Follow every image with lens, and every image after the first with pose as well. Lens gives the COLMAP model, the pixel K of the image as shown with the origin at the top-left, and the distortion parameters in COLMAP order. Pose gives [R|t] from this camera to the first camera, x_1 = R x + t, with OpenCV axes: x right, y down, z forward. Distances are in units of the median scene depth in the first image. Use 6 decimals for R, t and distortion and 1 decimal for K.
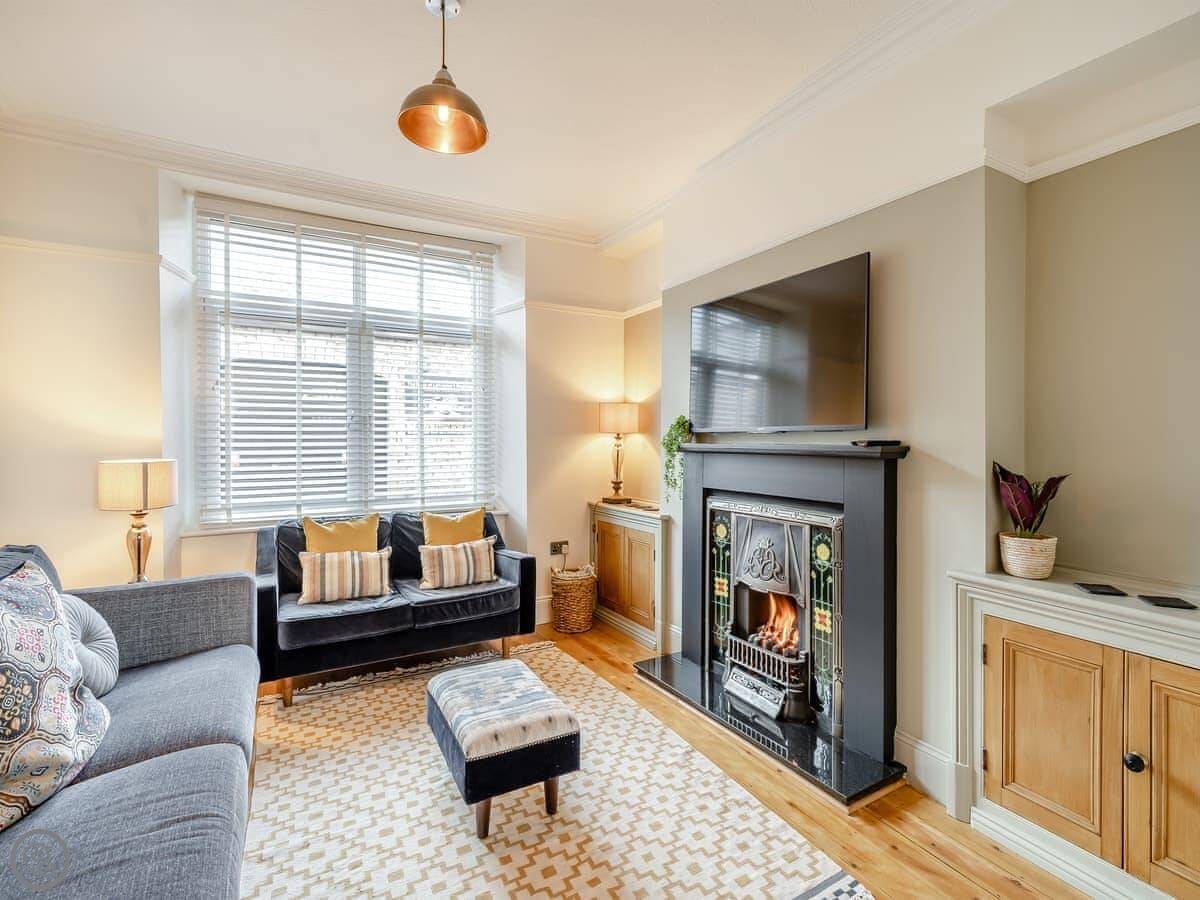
lens RADIAL K [[545.7, 0, 599.2], [0, 545.7, 443.7], [0, 0, 1]] dist [-0.000936, -0.000446]
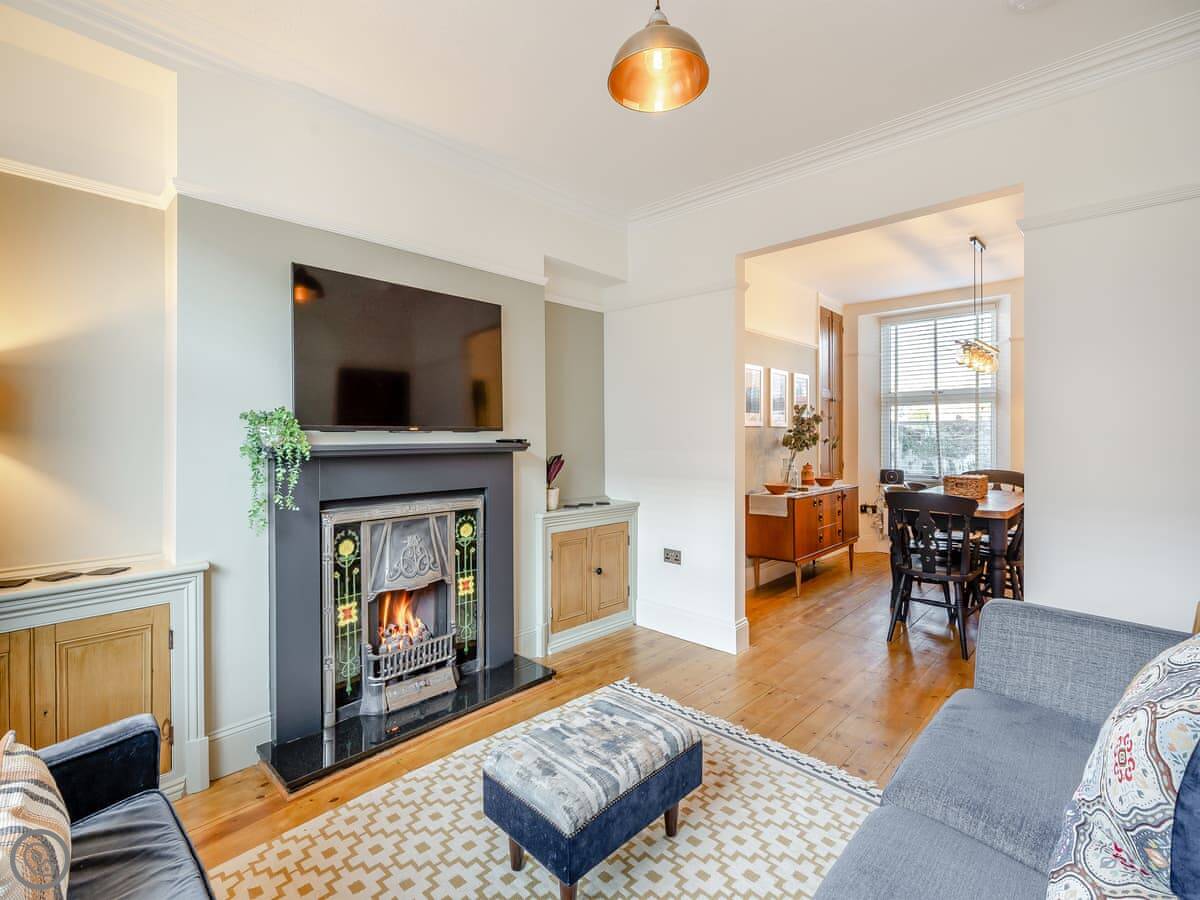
lens RADIAL K [[545.7, 0, 603.2], [0, 545.7, 442.5], [0, 0, 1]] dist [-0.000936, -0.000446]
pose [[-0.275554, -0.009366, 0.961240, -0.841061], [0.012851, 0.999827, 0.013426, -0.011466], [-0.961200, 0.016052, -0.275386, 1.023974]]
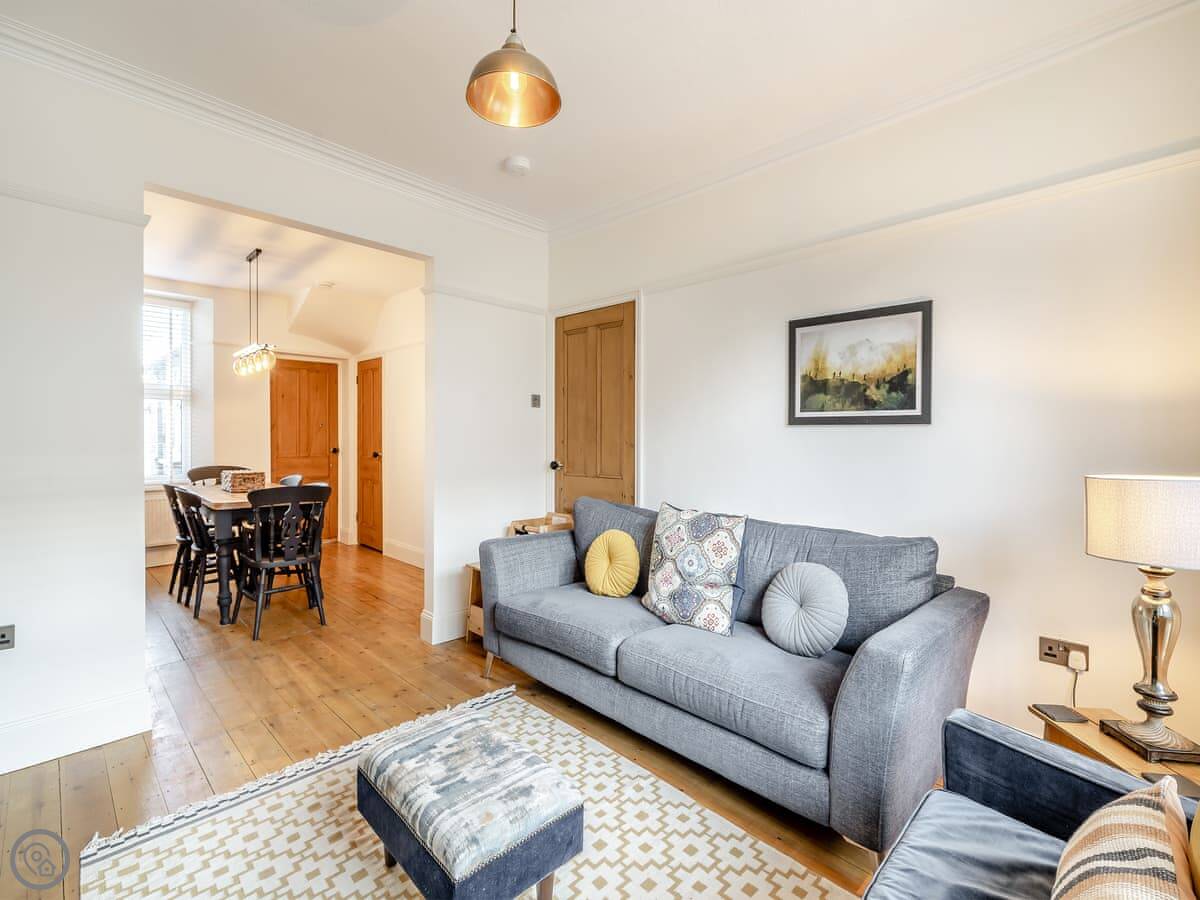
lens RADIAL K [[545.7, 0, 582.2], [0, 545.7, 439.9], [0, 0, 1]] dist [-0.000936, -0.000446]
pose [[-0.971075, -0.004486, -0.238731, -0.136148], [-0.009704, 0.999739, 0.020686, -0.017350], [0.238576, 0.022404, -0.970865, 1.499063]]
